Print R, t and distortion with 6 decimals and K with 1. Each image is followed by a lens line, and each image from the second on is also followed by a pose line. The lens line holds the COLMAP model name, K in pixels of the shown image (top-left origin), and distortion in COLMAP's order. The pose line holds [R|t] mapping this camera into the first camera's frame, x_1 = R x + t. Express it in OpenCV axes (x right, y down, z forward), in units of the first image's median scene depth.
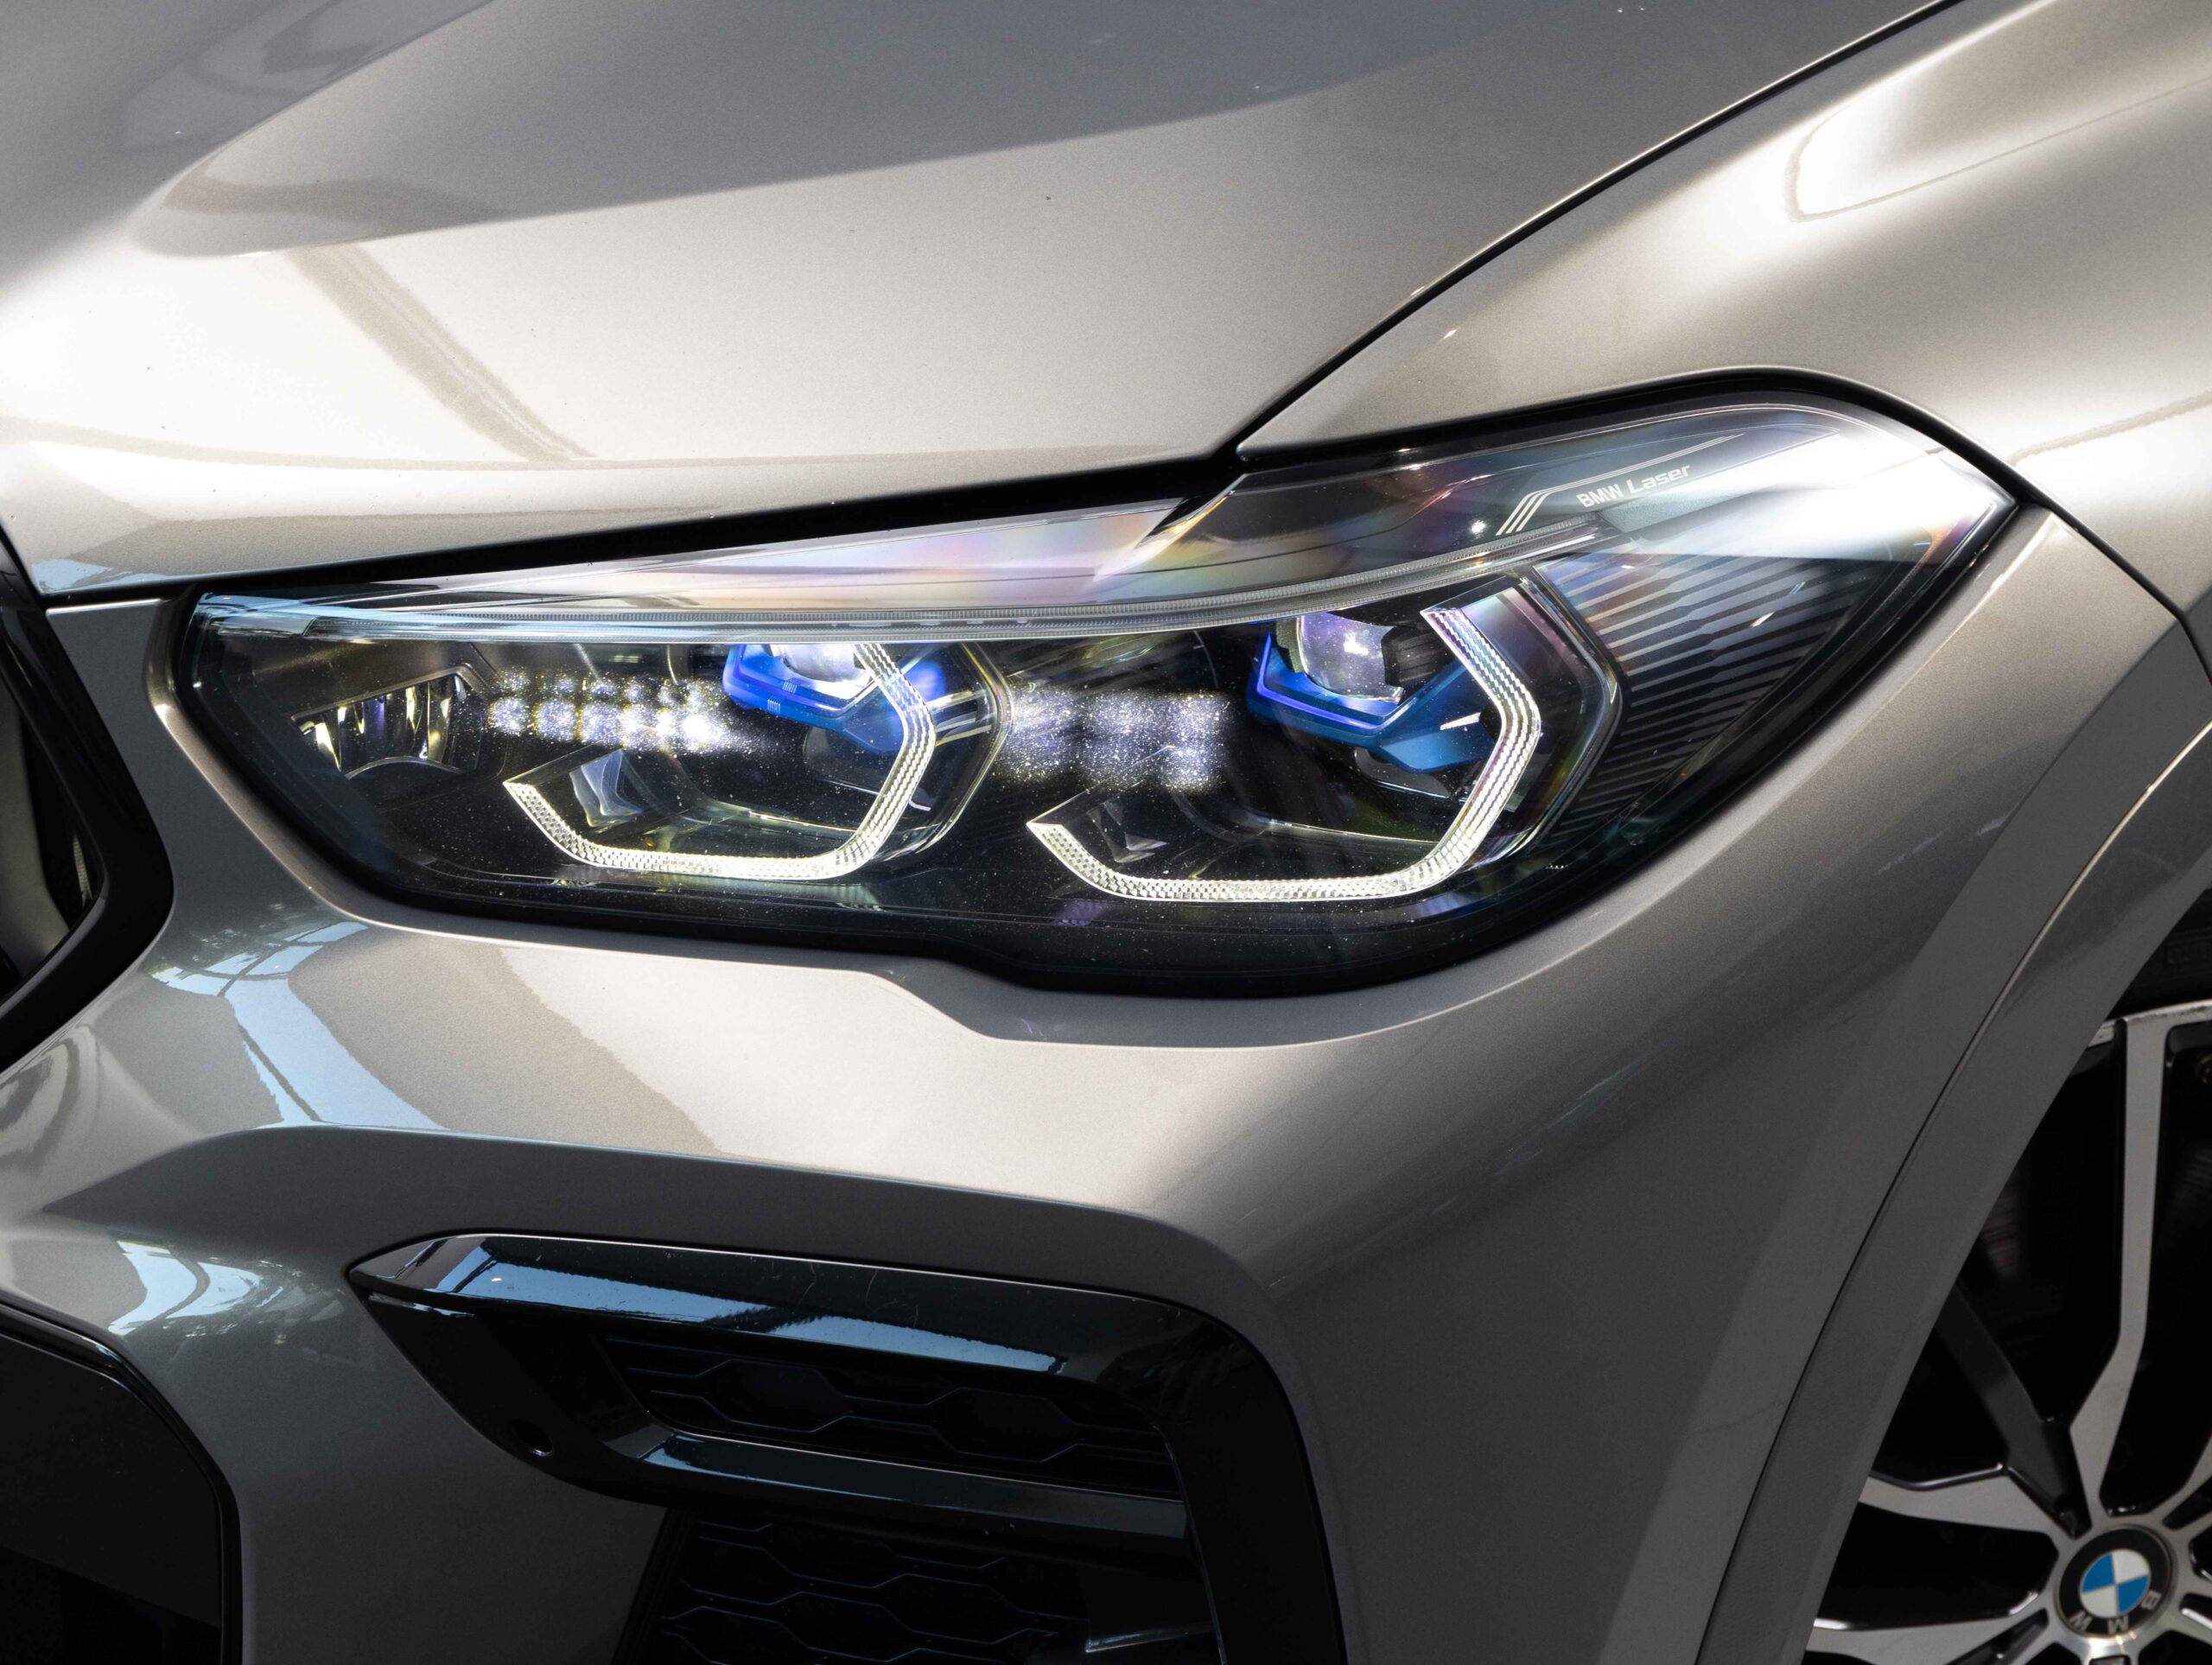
lens RADIAL K [[5013.4, 0, 1125.3], [0, 5013.4, 909.1], [0, 0, 1]] dist [-0.009264, 0.000000]
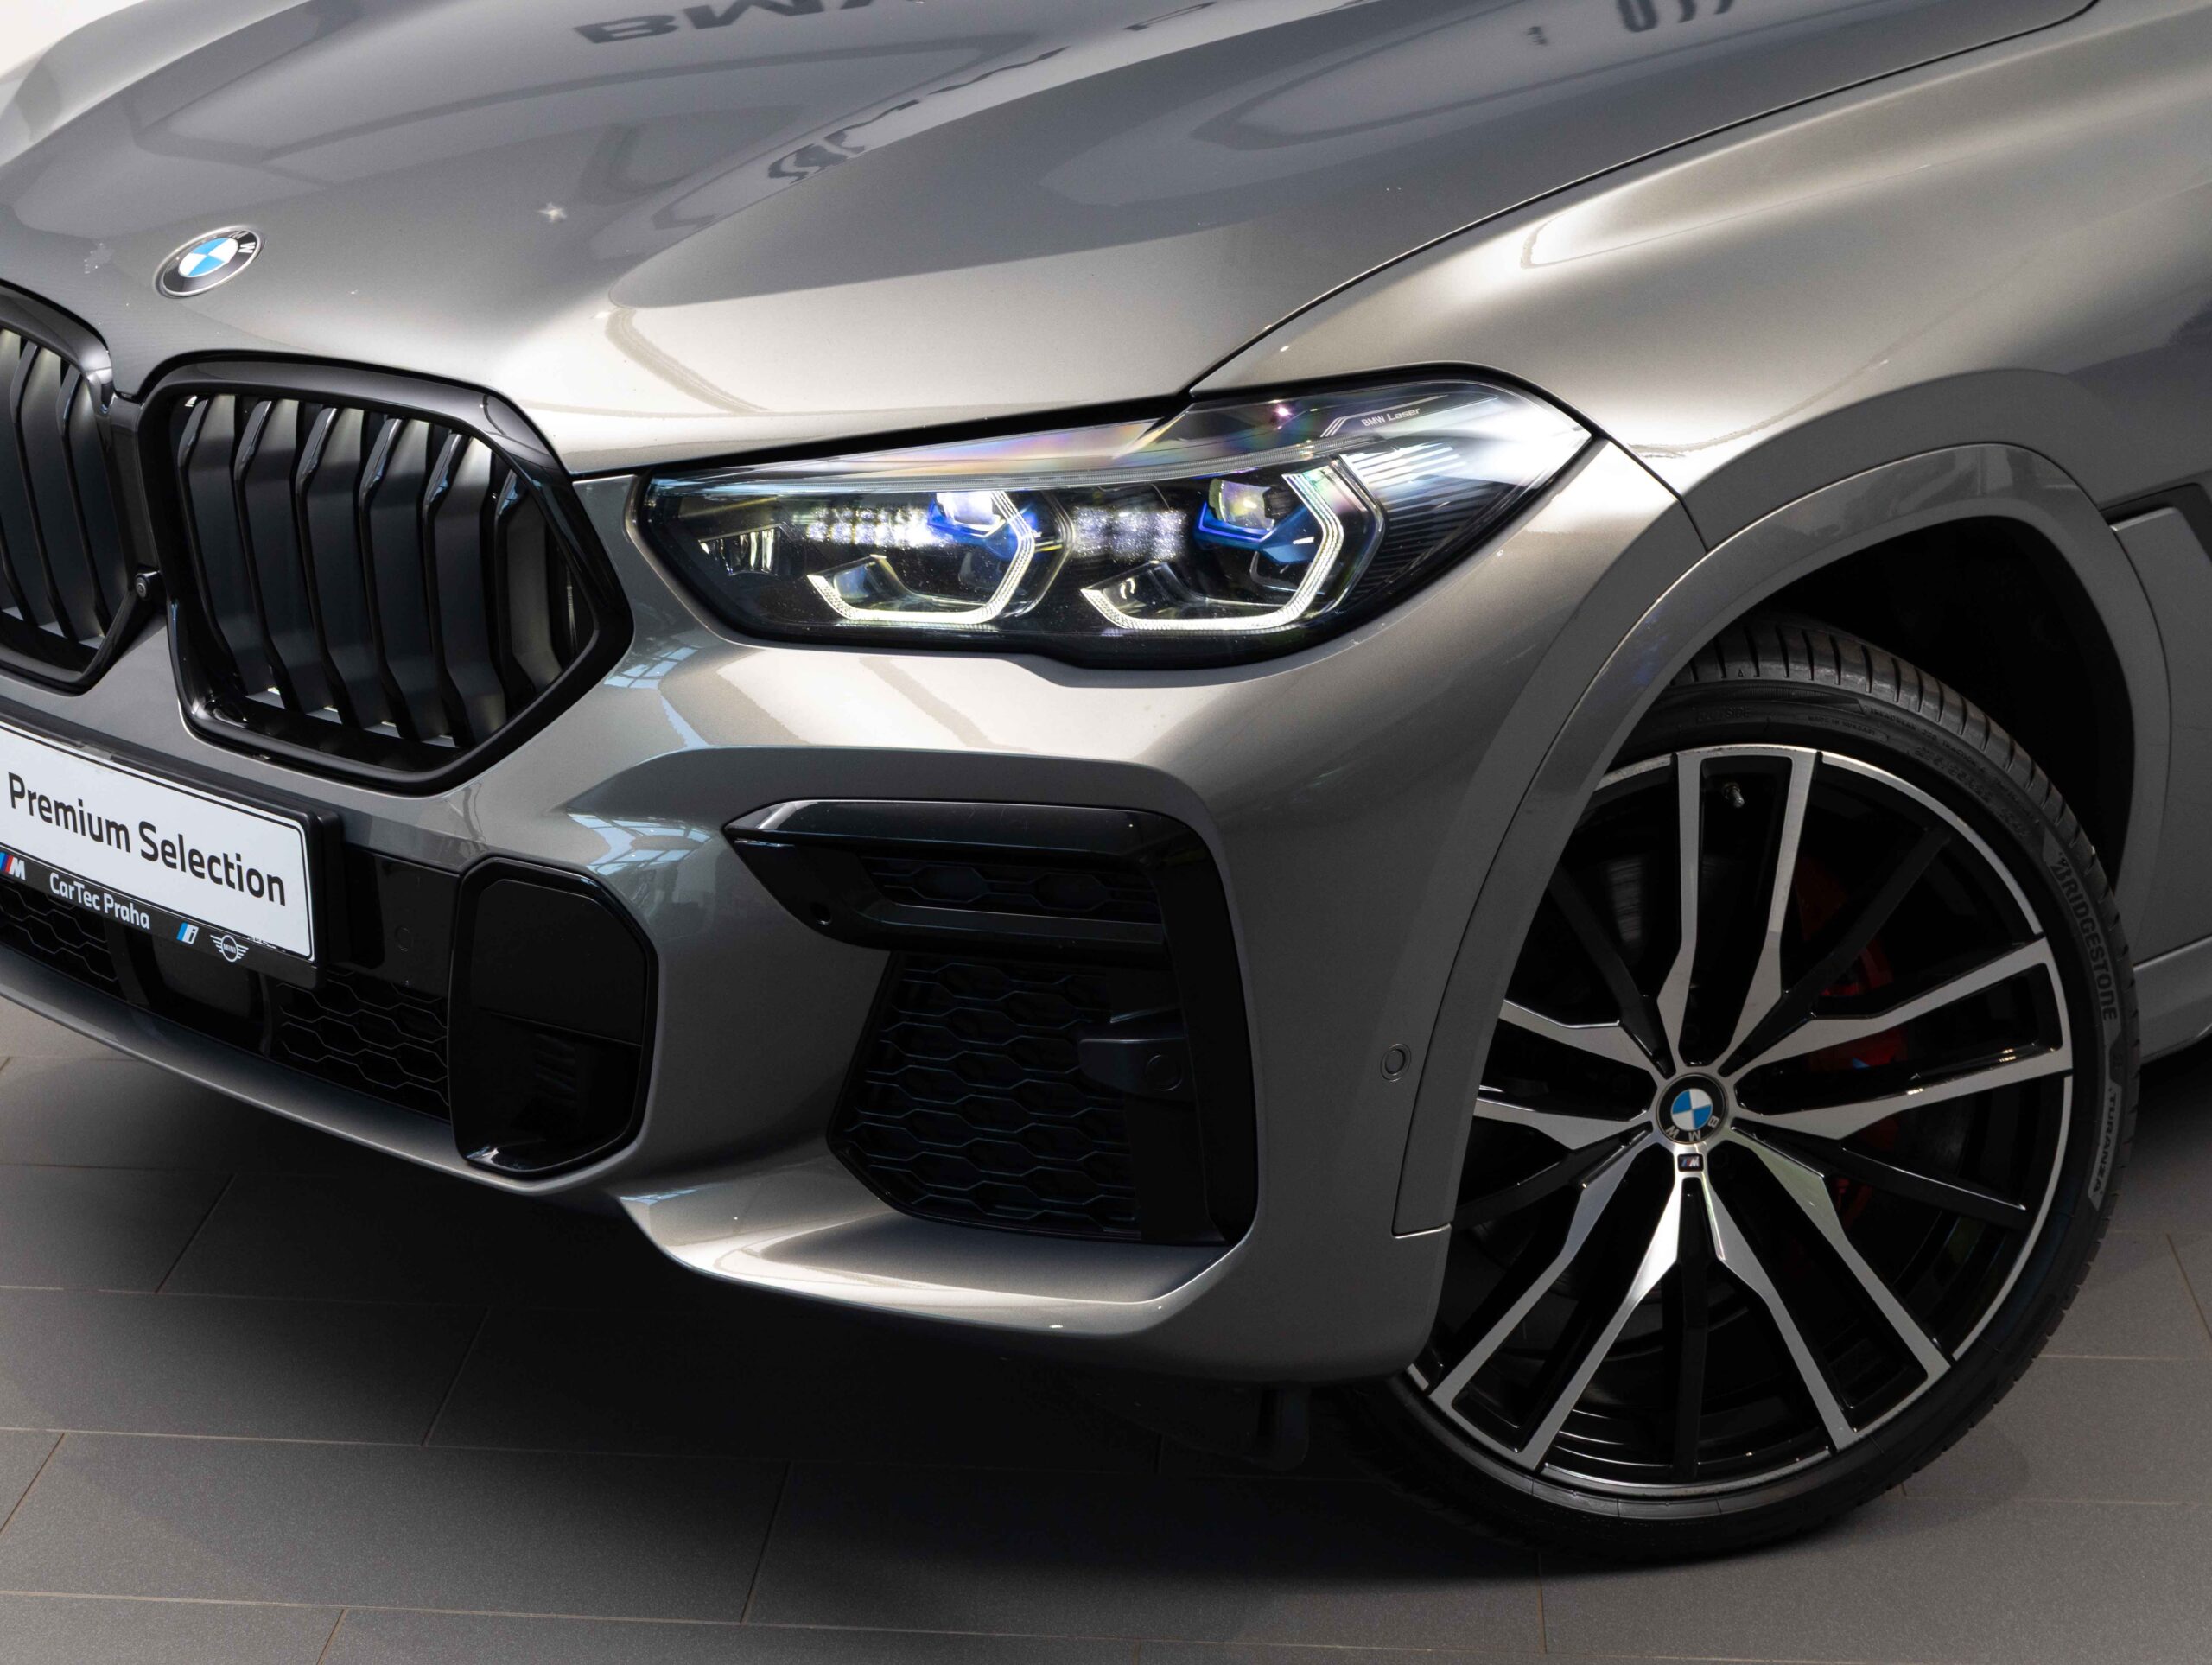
lens RADIAL K [[5013.4, 0, 1123.5], [0, 5013.4, 750.2], [0, 0, 1]] dist [-0.009264, 0.000000]
pose [[0.999816, 0.003083, 0.018941, -0.039602], [-0.000900, 0.993456, -0.114211, 0.265597], [-0.019169, 0.114173, 0.993276, -0.920782]]
